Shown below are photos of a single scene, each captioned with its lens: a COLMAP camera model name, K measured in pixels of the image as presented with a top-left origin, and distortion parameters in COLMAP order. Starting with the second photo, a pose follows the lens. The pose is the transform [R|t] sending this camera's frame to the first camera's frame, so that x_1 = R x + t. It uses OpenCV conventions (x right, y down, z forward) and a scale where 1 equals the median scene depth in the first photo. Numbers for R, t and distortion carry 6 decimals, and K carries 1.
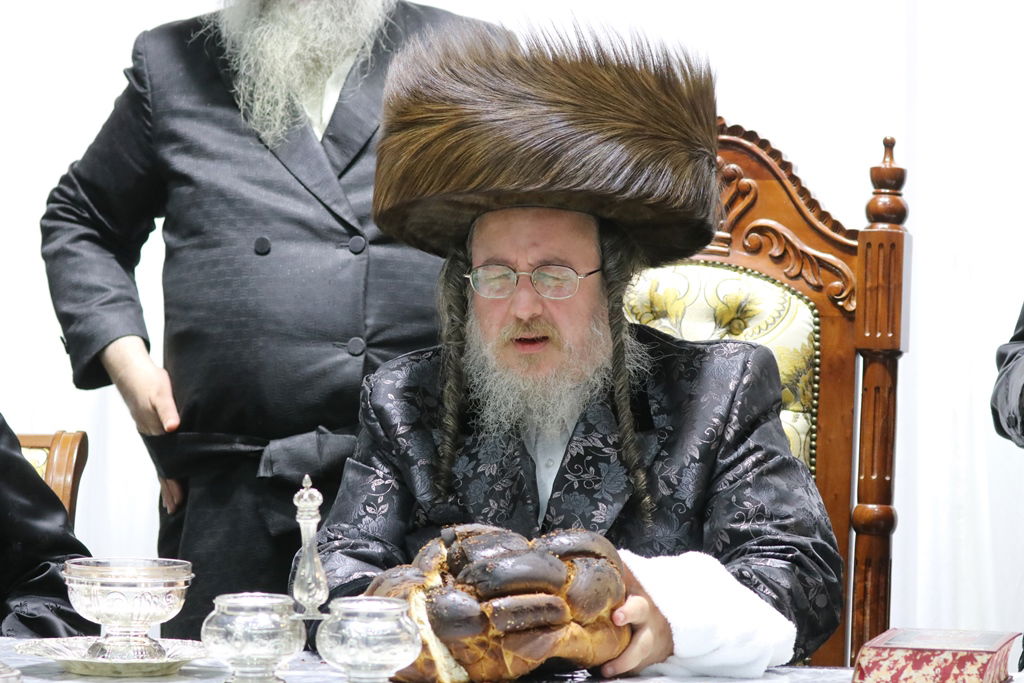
lens RADIAL K [[5315.3, 0, 512.0], [0, 5315.3, 341.5], [0, 0, 1]] dist [0.170107, 9.828325]
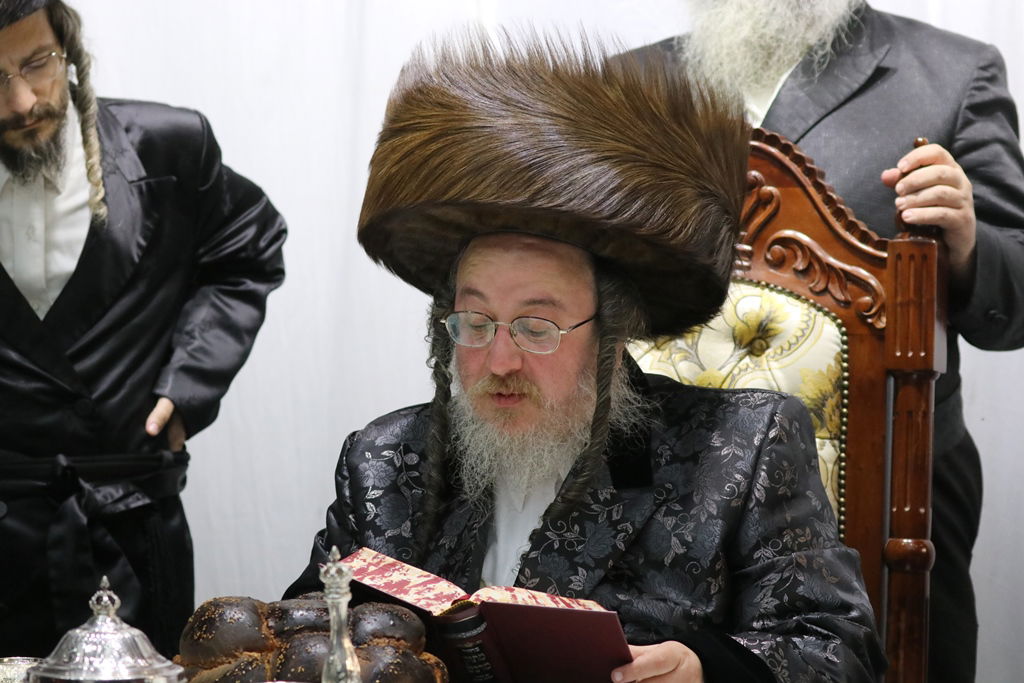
lens RADIAL K [[4776.7, 0, 512.0], [0, 4776.7, 341.5], [0, 0, 1]] dist [-0.156848, -7.414144]
pose [[0.999955, -0.005171, -0.007932, 0.005922], [0.005207, 0.999976, 0.004536, -0.007676], [0.007908, -0.004577, 0.999958, 0.168065]]
